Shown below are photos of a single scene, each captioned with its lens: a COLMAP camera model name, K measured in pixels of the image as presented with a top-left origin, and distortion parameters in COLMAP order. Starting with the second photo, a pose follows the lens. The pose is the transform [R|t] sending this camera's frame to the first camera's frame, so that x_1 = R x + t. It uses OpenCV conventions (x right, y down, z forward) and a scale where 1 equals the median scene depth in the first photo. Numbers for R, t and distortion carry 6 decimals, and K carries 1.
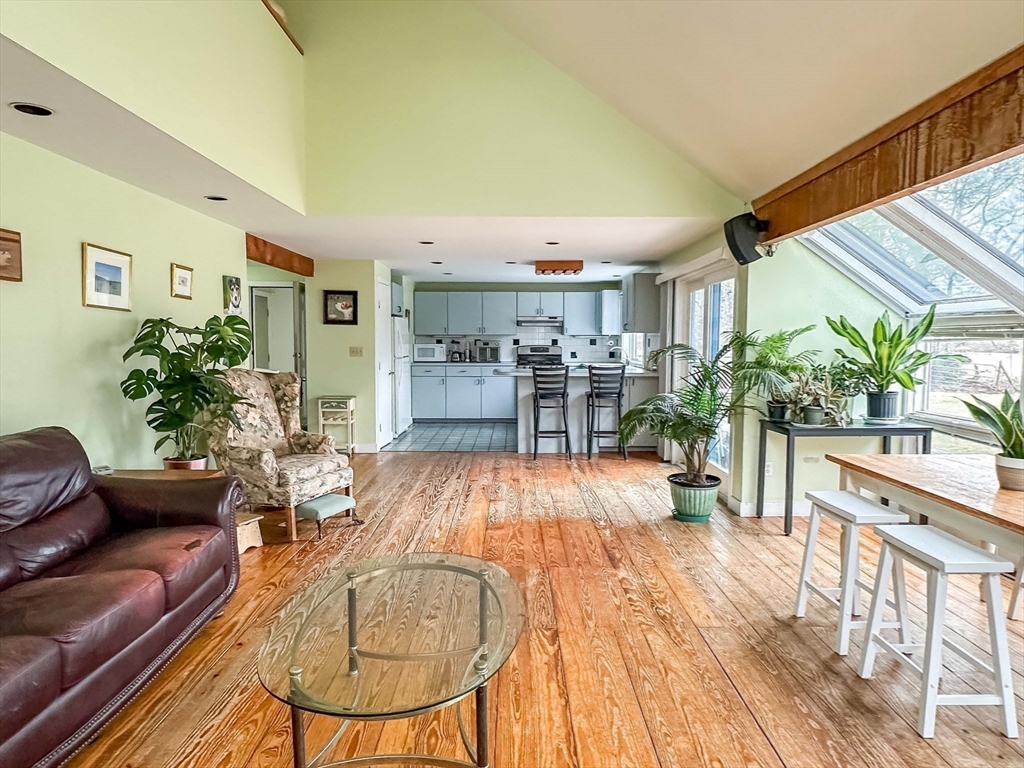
lens RADIAL K [[649.9, 0, 513.5], [0, 649.9, 388.8], [0, 0, 1]] dist [-0.006355, -0.000532]
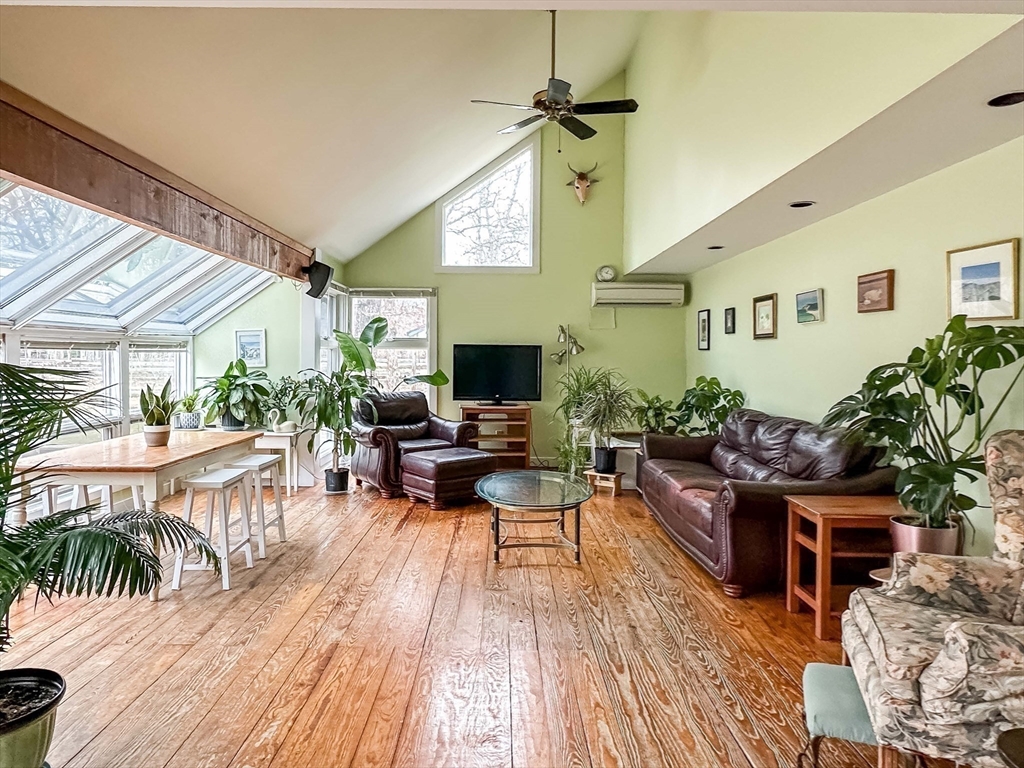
lens RADIAL K [[649.9, 0, 513.0], [0, 649.9, 382.3], [0, 0, 1]] dist [-0.006355, -0.000532]
pose [[-0.999839, -0.010419, -0.014615, -0.029907], [-0.012053, 0.993103, 0.116625, -0.095539], [0.013299, 0.116782, -0.993068, 1.285416]]
